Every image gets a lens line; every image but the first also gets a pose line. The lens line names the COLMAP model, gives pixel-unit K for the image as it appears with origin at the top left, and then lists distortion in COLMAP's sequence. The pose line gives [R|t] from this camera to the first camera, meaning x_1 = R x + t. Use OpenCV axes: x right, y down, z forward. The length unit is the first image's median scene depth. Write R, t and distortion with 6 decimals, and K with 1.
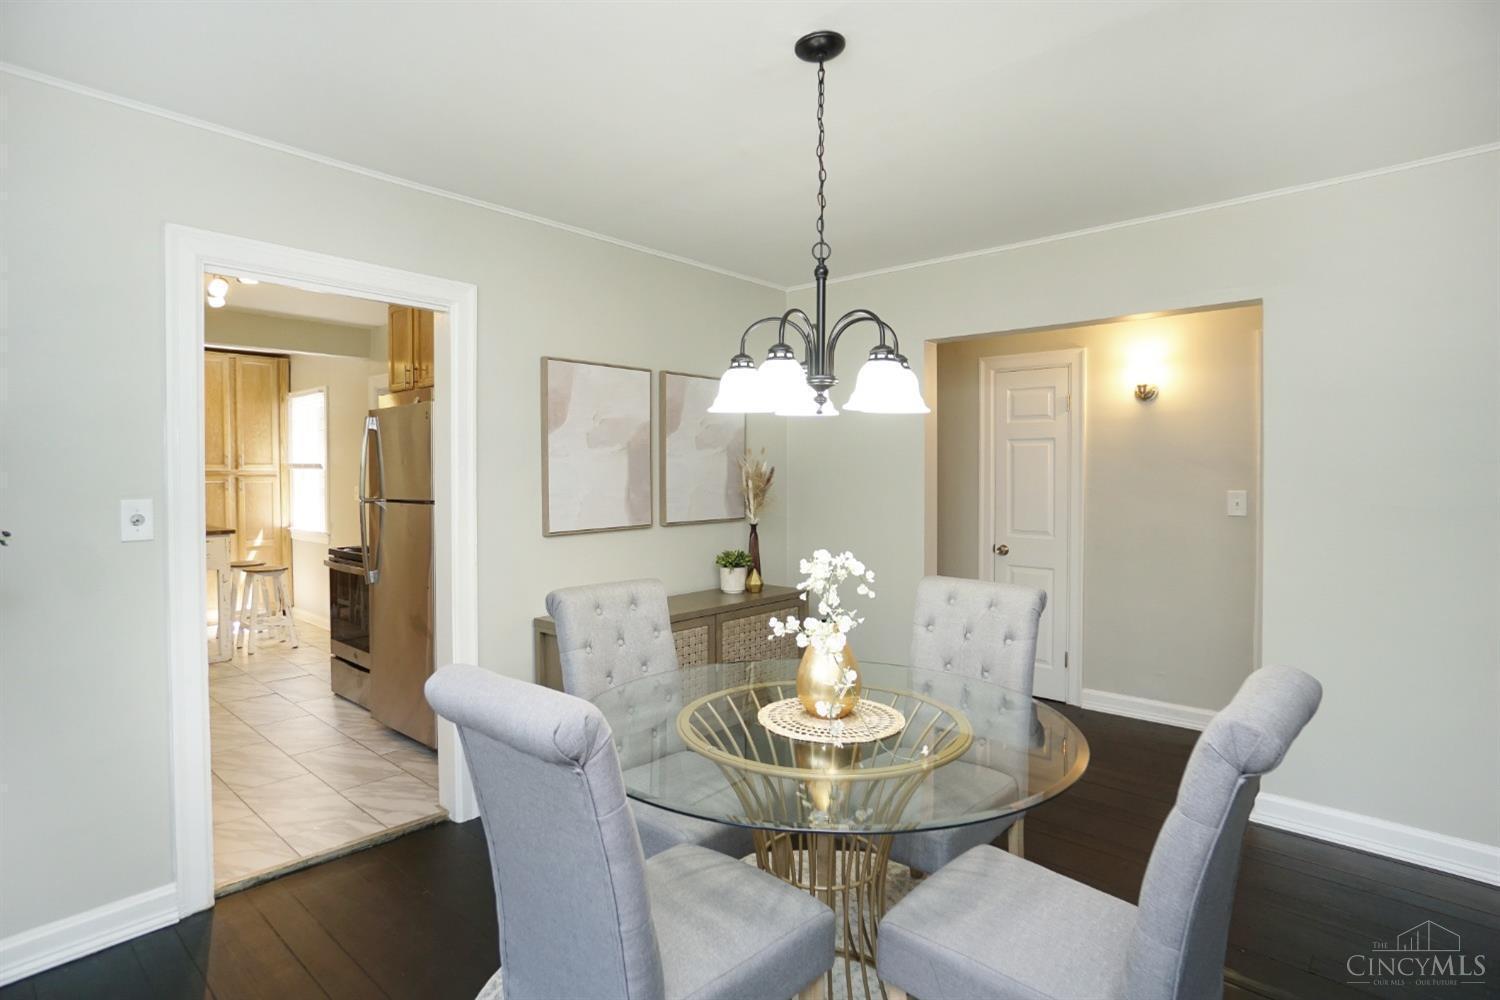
lens RADIAL K [[792.9, 0, 741.5], [0, 792.9, 485.7], [0, 0, 1]] dist [-0.049473, 0.025866]
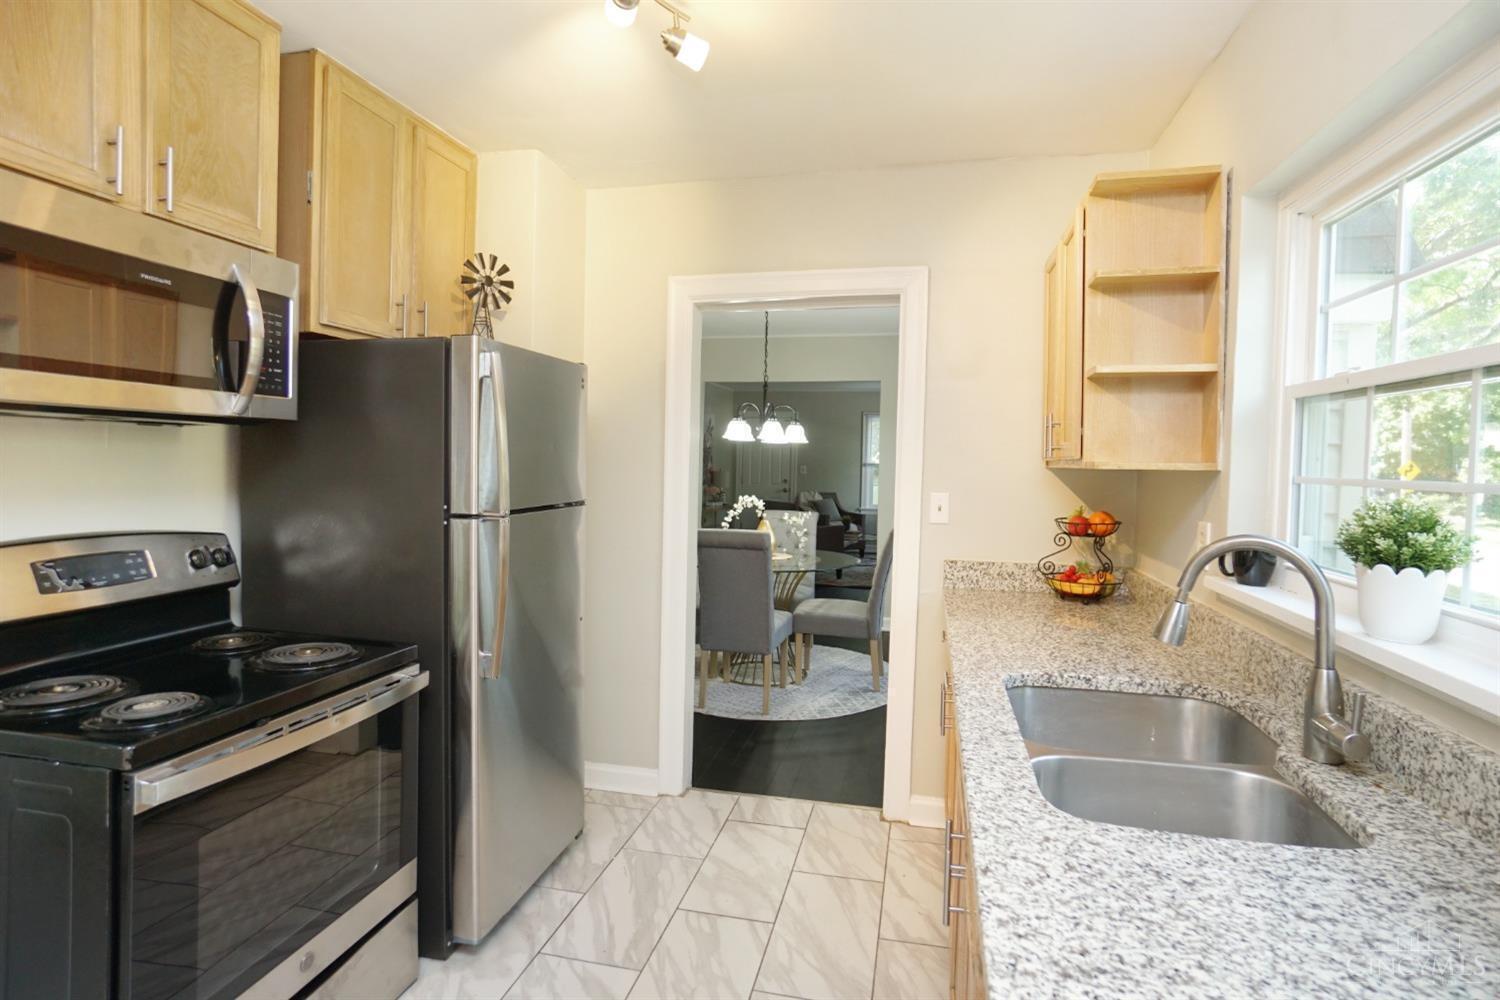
lens RADIAL K [[792.9, 0, 741.5], [0, 792.9, 485.7], [0, 0, 1]] dist [-0.049473, 0.025866]
pose [[-0.503504, -0.032652, 0.863376, -0.589209], [-0.004761, 0.999375, 0.035019, -0.011675], [-0.863980, 0.013522, -0.503345, 0.657140]]
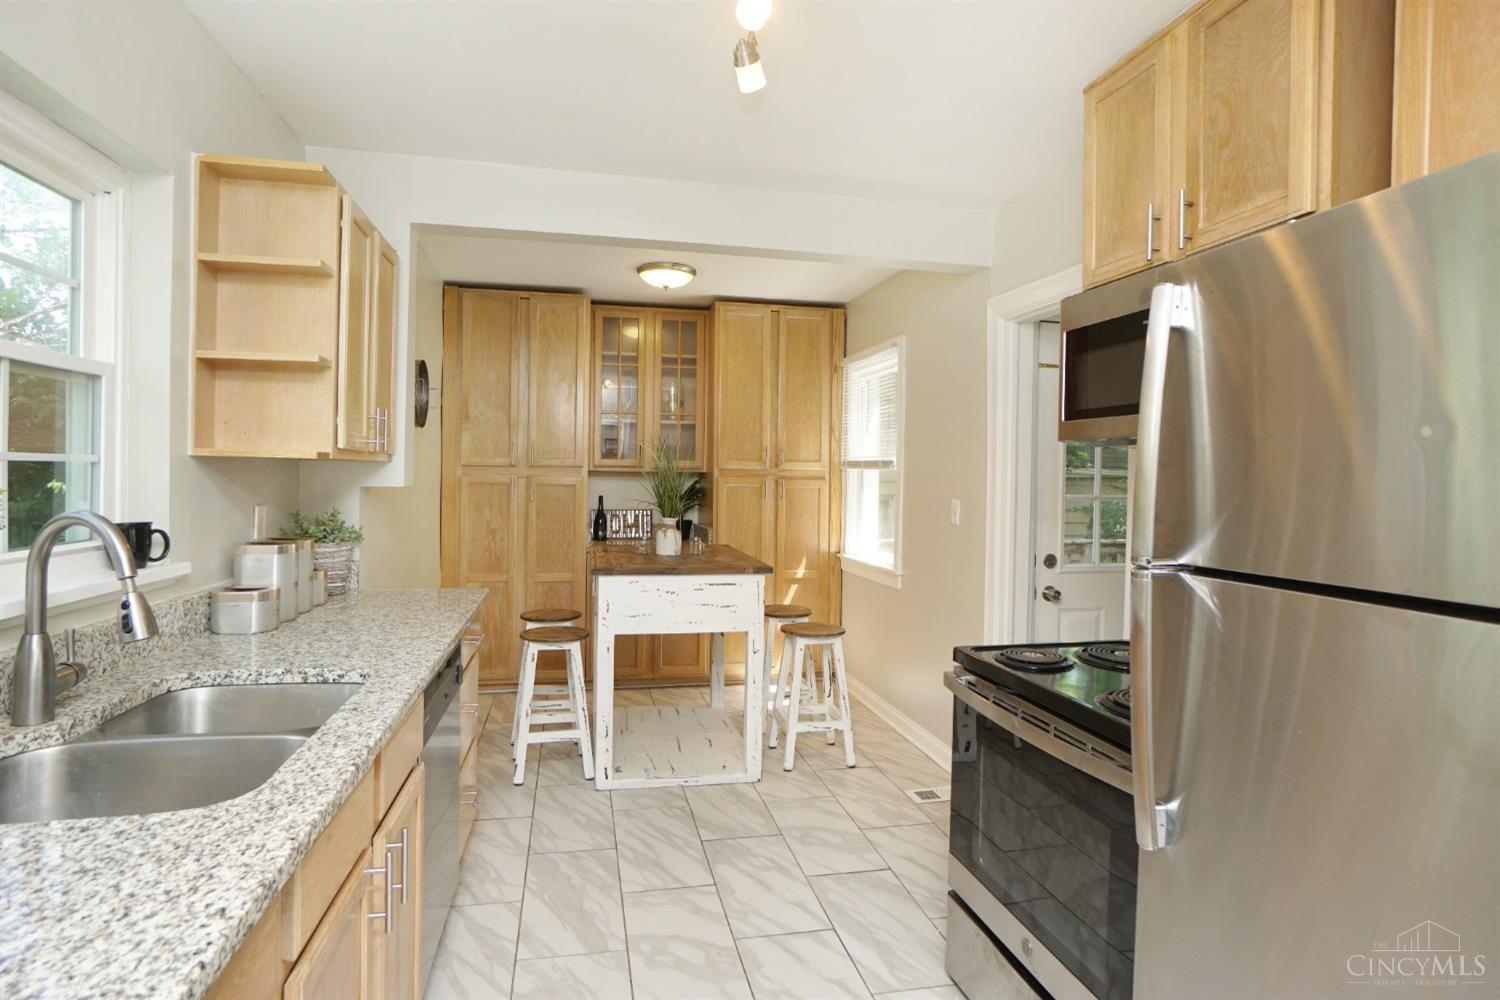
lens RADIAL K [[806.1, 0, 751.7], [0, 806.1, 481.2], [0, 0, 1]] dist [-0.053138, 0.028662]
pose [[0.822557, 0.019067, -0.568363, -0.251363], [-0.027126, 0.999616, -0.005724, -0.004549], [0.568035, 0.020125, 0.822758, 0.388319]]
